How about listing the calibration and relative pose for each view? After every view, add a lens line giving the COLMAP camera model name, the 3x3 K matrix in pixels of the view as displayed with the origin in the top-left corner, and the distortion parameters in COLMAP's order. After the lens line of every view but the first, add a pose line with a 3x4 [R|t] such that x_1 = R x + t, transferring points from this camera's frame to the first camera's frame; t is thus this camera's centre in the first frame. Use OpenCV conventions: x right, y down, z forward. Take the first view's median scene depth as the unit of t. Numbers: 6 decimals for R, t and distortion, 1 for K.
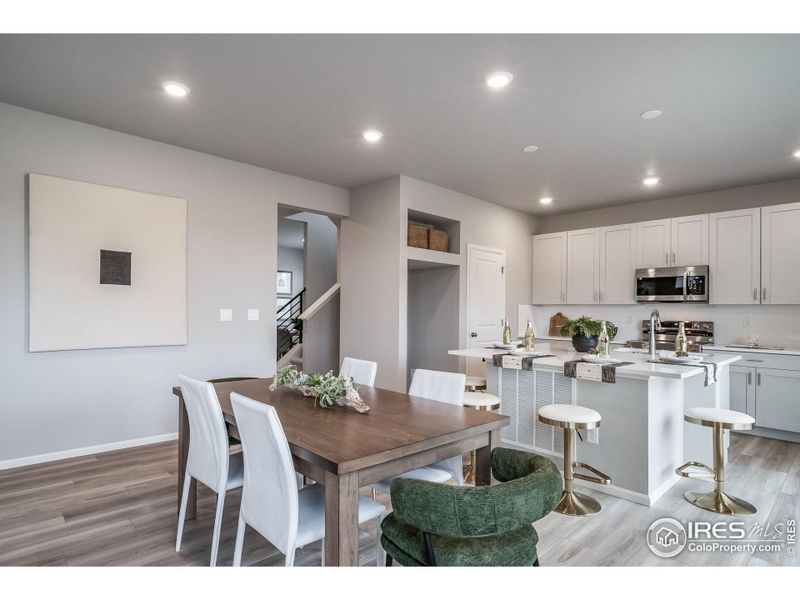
lens RADIAL K [[436.2, 0, 391.2], [0, 436.2, 301.0], [0, 0, 1]] dist [0.000475, 0.000584]
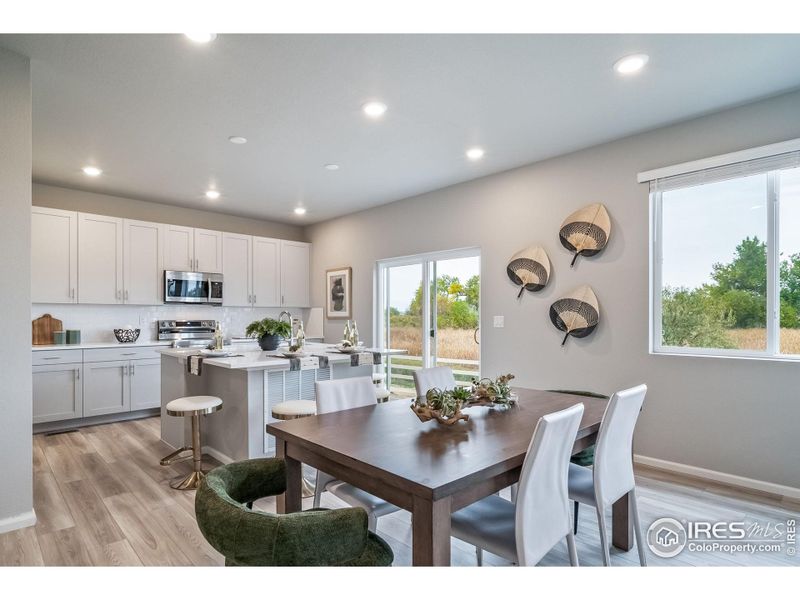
lens RADIAL K [[431.2, 0, 384.8], [0, 431.2, 315.8], [0, 0, 1]] dist [-0.002762, -0.000069]
pose [[-0.004784, -0.016416, 0.999854, -0.471600], [-0.024618, 0.999564, 0.016293, 0.004531], [-0.999685, -0.024536, -0.005186, 0.528816]]
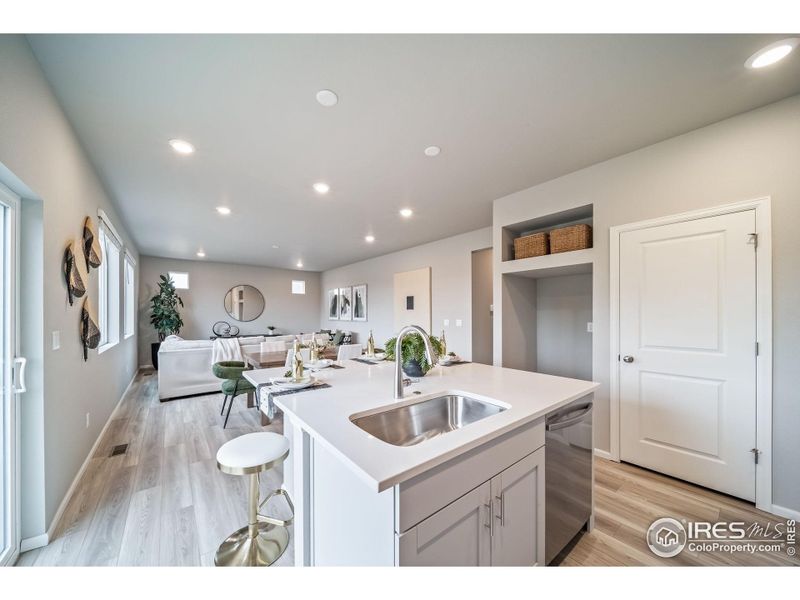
lens RADIAL K [[286.9, 0, 390.9], [0, 286.9, 316.4], [0, 0, 1]] dist [-0.002457, -0.000289]
pose [[-0.086524, -0.004861, -0.996238, 0.720583], [0.021931, 0.999736, -0.006783, 0.007210], [0.996008, -0.022436, -0.086395, 0.736249]]
